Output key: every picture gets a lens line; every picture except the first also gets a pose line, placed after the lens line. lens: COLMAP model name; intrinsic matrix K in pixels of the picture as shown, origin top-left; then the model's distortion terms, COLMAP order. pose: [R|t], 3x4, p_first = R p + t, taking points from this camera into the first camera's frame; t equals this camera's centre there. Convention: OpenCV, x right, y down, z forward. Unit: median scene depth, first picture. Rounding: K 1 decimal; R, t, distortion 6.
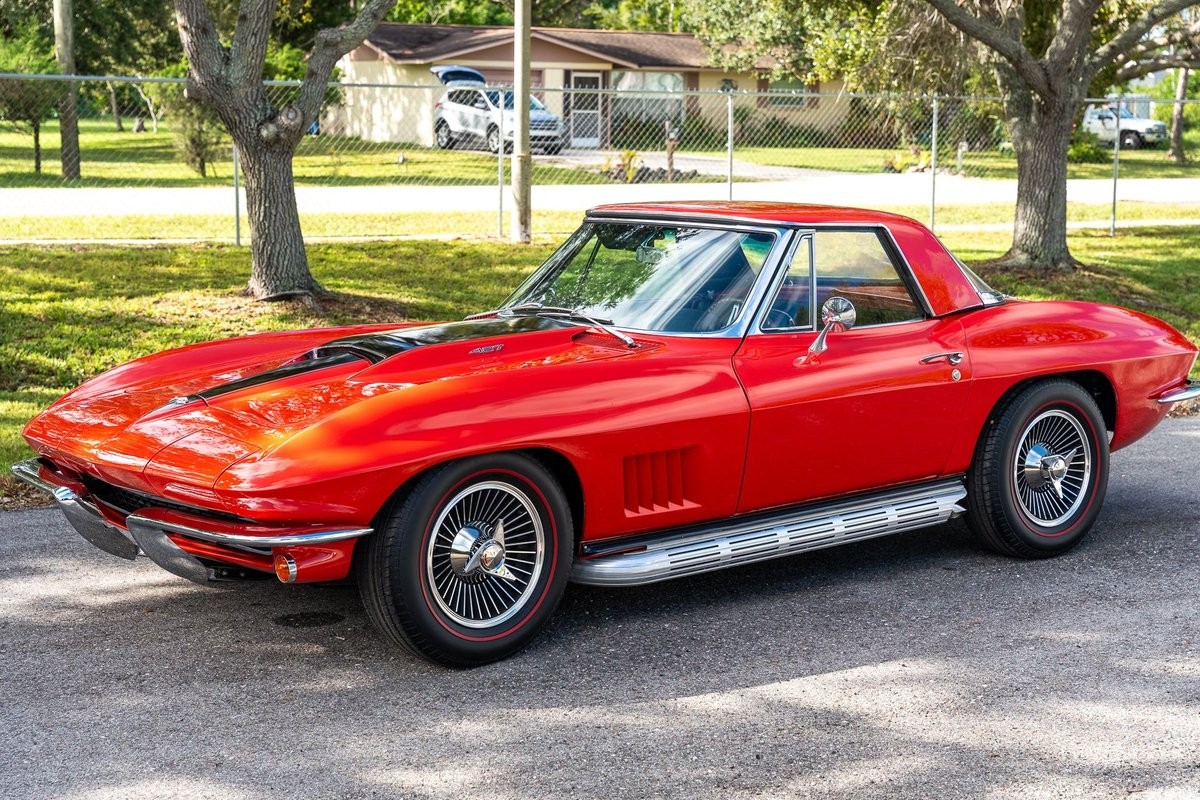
lens RADIAL K [[1958.2, 0, 600.3], [0, 1958.2, 407.9], [0, 0, 1]] dist [0.036625, 0.000000]
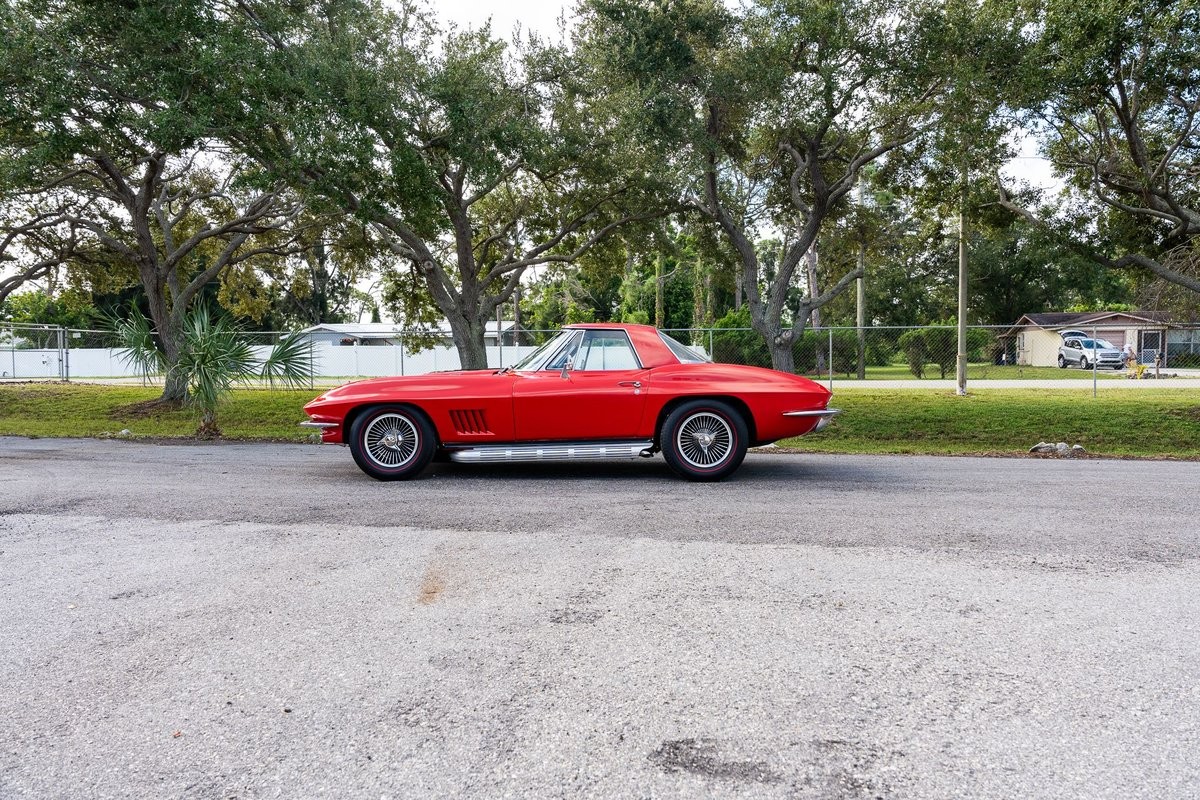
lens RADIAL K [[783.1, 0, 600.4], [0, 783.1, 397.4], [0, 0, 1]] dist [-0.004325, -0.001309]
pose [[0.762289, 0.010047, -0.647159, 0.299371], [-0.080542, 0.993580, -0.079446, 0.026521], [0.642206, 0.112684, 0.758204, 0.115750]]
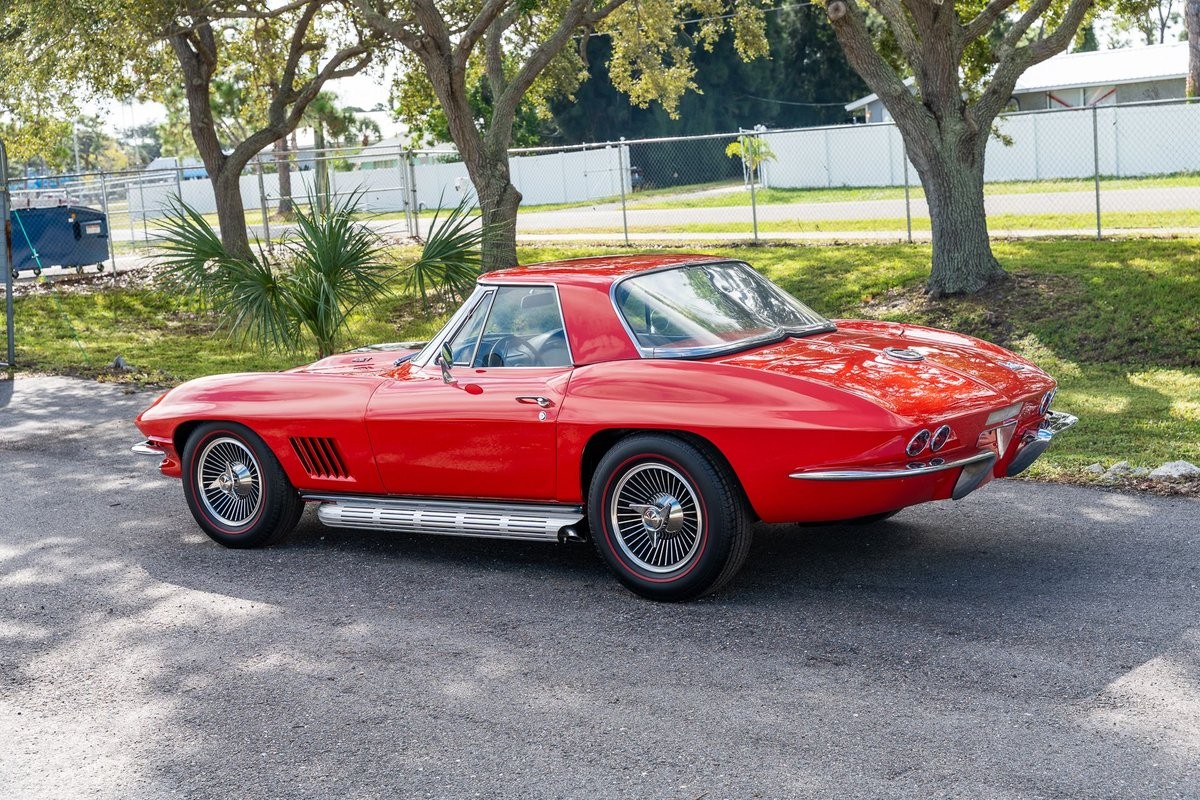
lens RADIAL K [[1623.6, 0, 608.1], [0, 1623.6, 402.1], [0, 0, 1]] dist [0.014529, 0.000000]
pose [[0.269283, 0.106192, -0.957188, 0.452162], [-0.063008, 0.993715, 0.092519, -0.047296], [0.960998, 0.035397, 0.274282, 0.313801]]
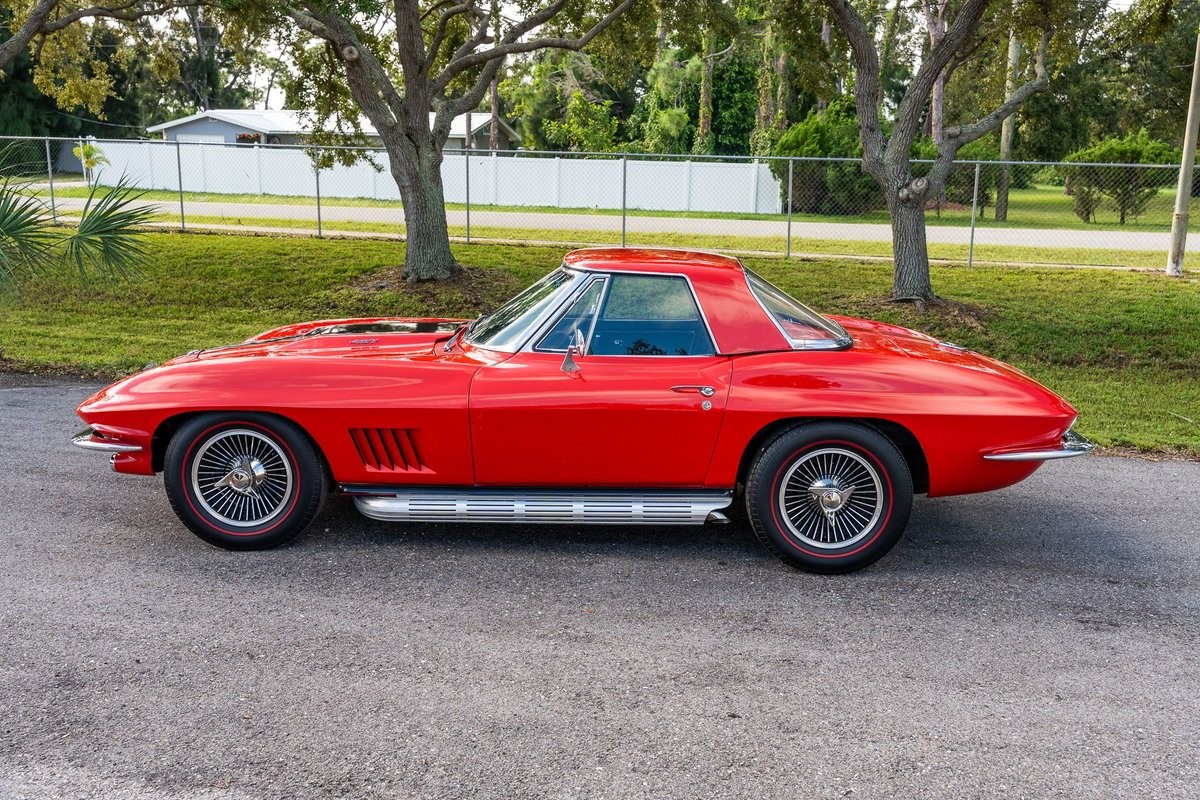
lens RADIAL K [[1088.0, 0, 605.8], [0, 1088.0, 396.1], [0, 0, 1]] dist [0.003006, 0.008652]
pose [[0.757628, 0.135184, -0.638534, 0.226126], [-0.105899, 0.990813, 0.084114, -0.028914], [0.644038, 0.003893, 0.764983, 0.184789]]
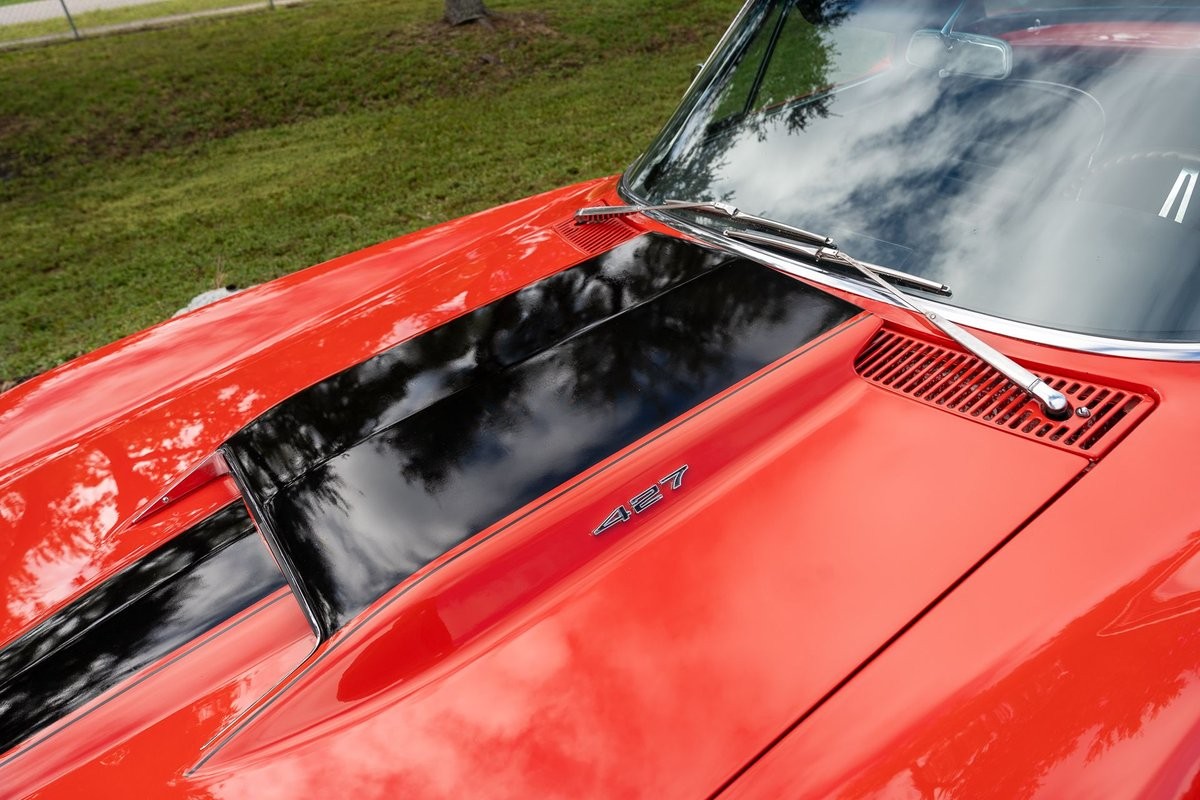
lens RADIAL K [[791.0, 0, 609.5], [0, 791.0, 395.1], [0, 0, 1]] dist [-0.004273, -0.000515]
pose [[0.991957, -0.083790, -0.094867, -0.018258], [0.116012, 0.901591, 0.416743, -0.038472], [0.050612, -0.424397, 0.904061, 0.331384]]
